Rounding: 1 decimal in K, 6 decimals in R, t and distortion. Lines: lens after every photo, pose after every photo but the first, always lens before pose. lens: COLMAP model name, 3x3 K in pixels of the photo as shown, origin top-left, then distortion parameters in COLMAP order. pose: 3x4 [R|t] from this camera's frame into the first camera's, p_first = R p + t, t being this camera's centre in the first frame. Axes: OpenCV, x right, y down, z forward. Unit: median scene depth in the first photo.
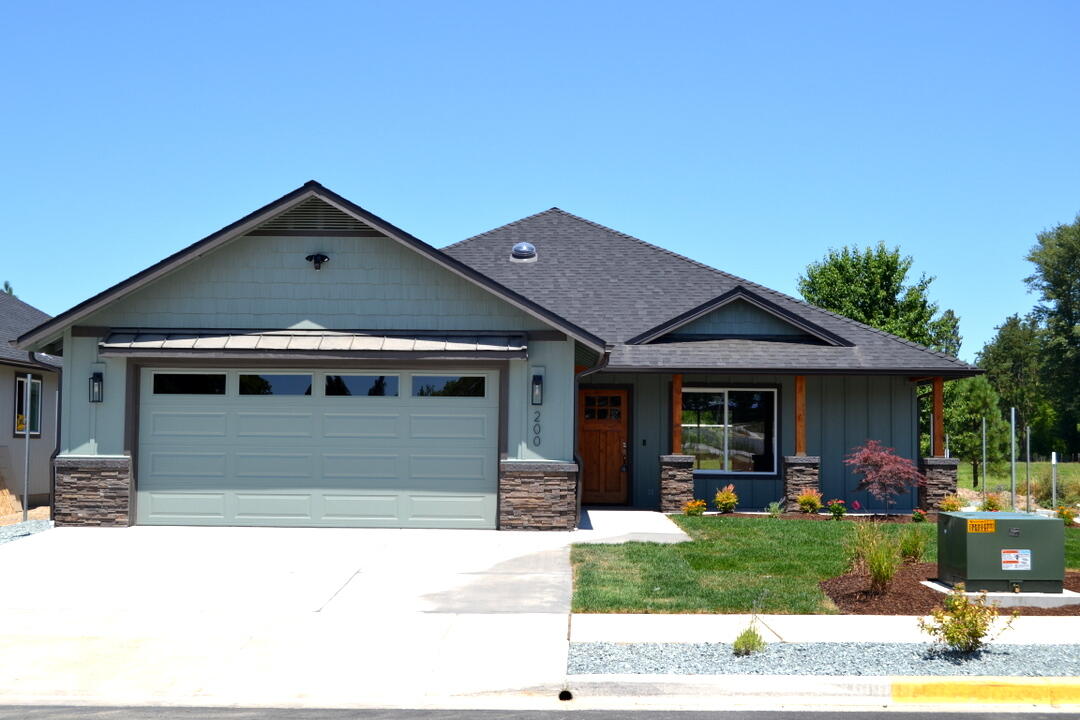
lens RADIAL K [[1418.0, 0, 540.0], [0, 1418.0, 360.0], [0, 0, 1]] dist [-0.015803, -0.011219]
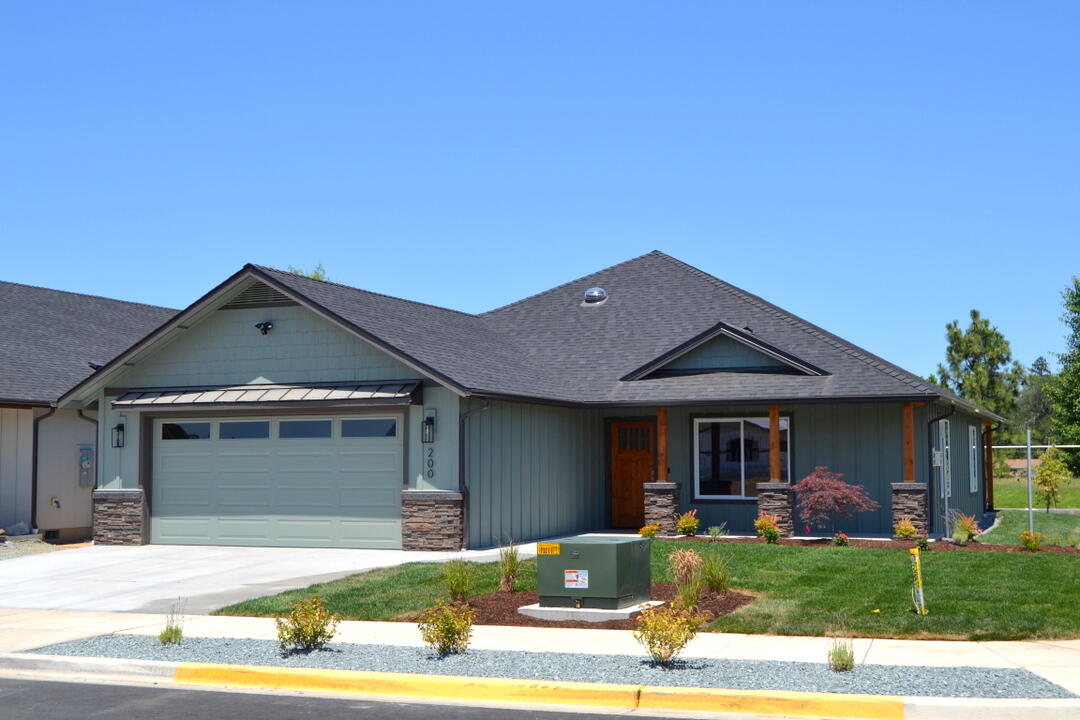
lens RADIAL K [[1418.0, 0, 540.0], [0, 1418.0, 360.0], [0, 0, 1]] dist [-0.015803, -0.011219]
pose [[0.928960, -0.041993, -0.367790, 0.509094], [0.036359, 0.999091, -0.022238, -0.006625], [0.368390, 0.007285, 0.929643, -0.045440]]
